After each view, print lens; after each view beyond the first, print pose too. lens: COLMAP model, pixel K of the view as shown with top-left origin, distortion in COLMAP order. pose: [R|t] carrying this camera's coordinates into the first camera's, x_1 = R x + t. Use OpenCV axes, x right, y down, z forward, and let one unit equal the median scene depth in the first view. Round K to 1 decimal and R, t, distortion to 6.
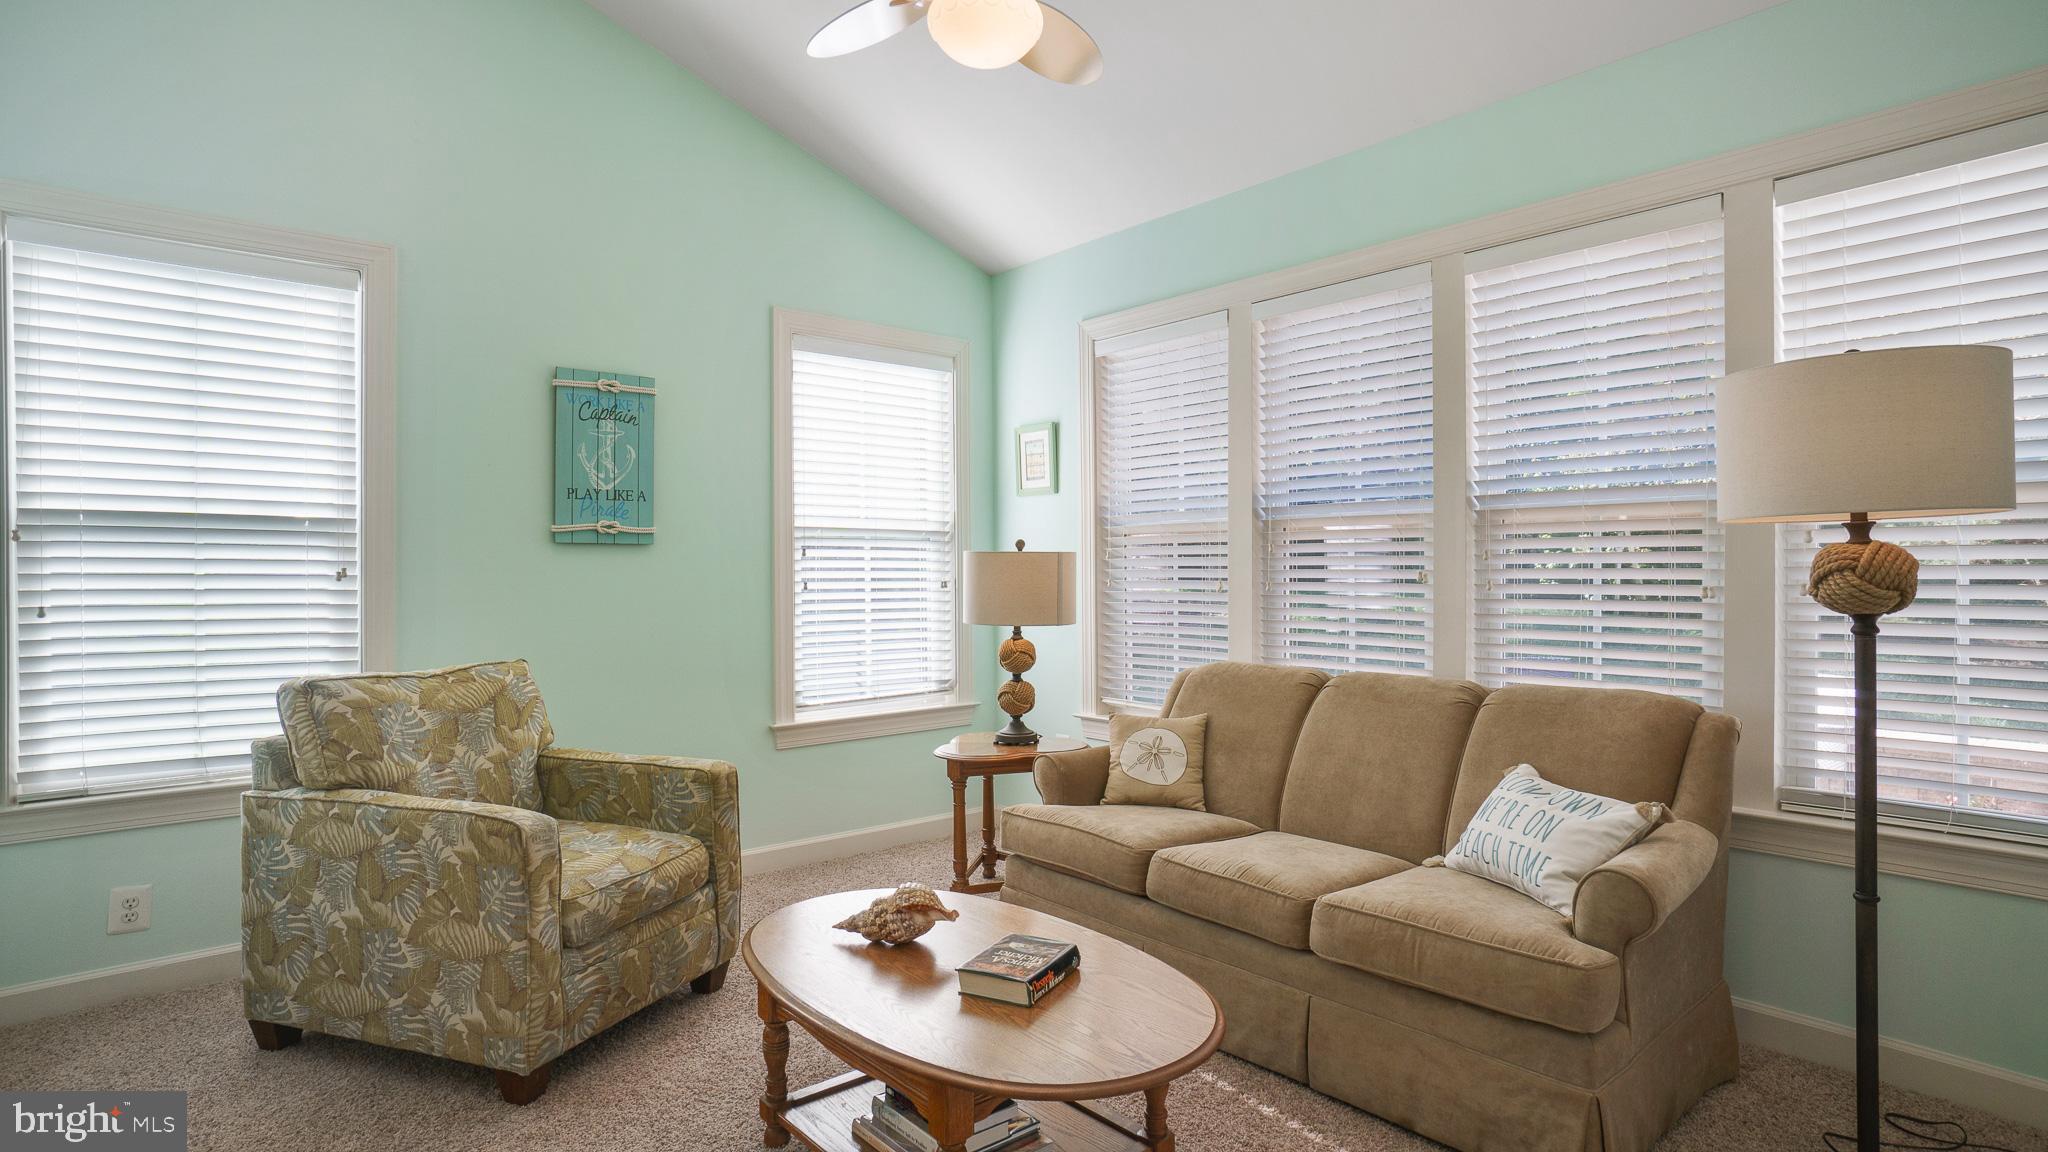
lens RADIAL K [[1063.9, 0, 1017.4], [0, 1063.9, 571.4], [0, 0, 1]] dist [-0.003238, 0.000022]
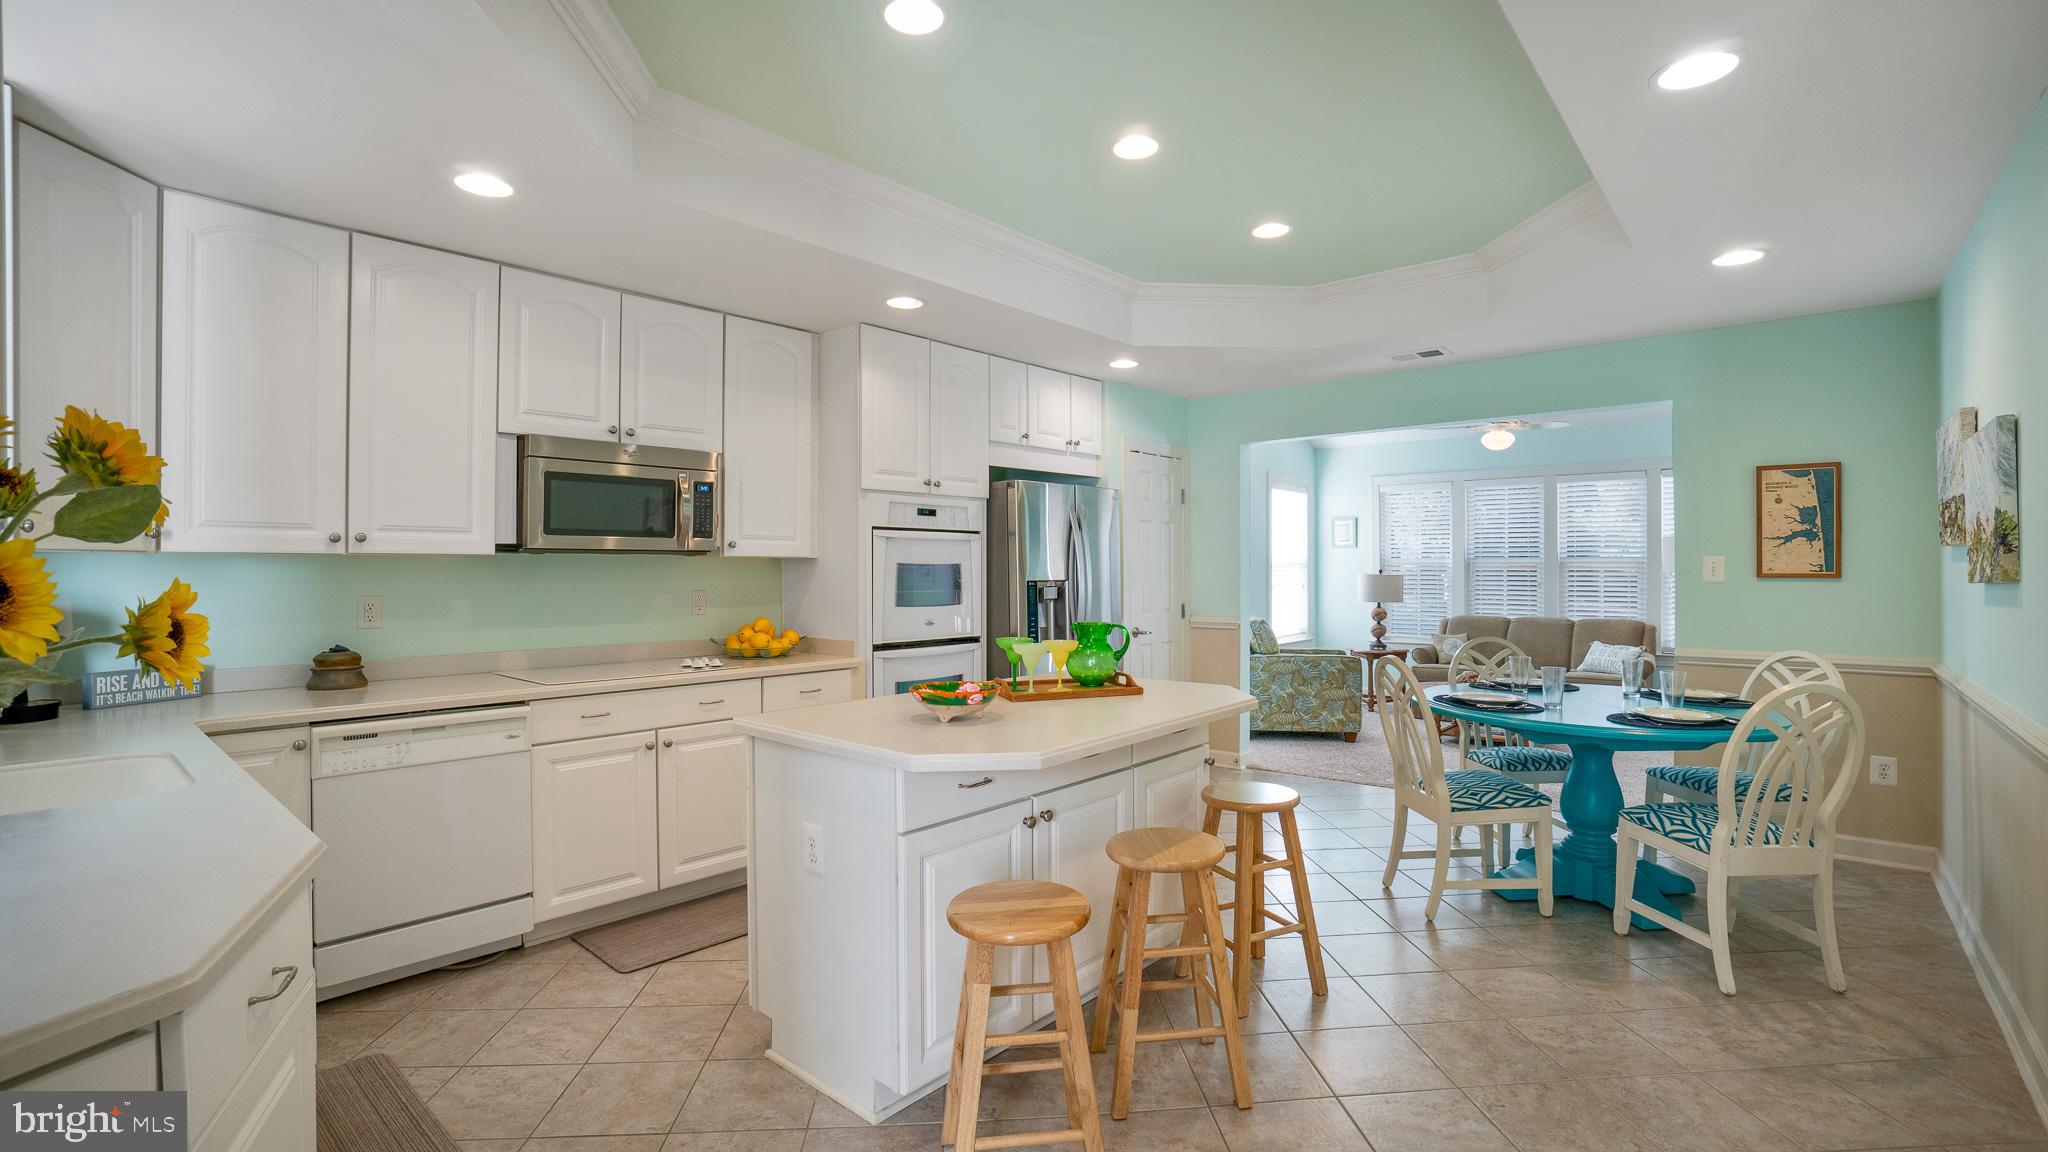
lens RADIAL K [[894.1, 0, 1031.0], [0, 894.1, 563.4], [0, 0, 1]] dist [-0.023207, 0.001943]
pose [[0.984225, 0.004314, 0.176867, -1.792655], [-0.002998, 0.999966, -0.007706, -0.036517], [-0.176894, 0.007054, 0.984205, -1.446366]]
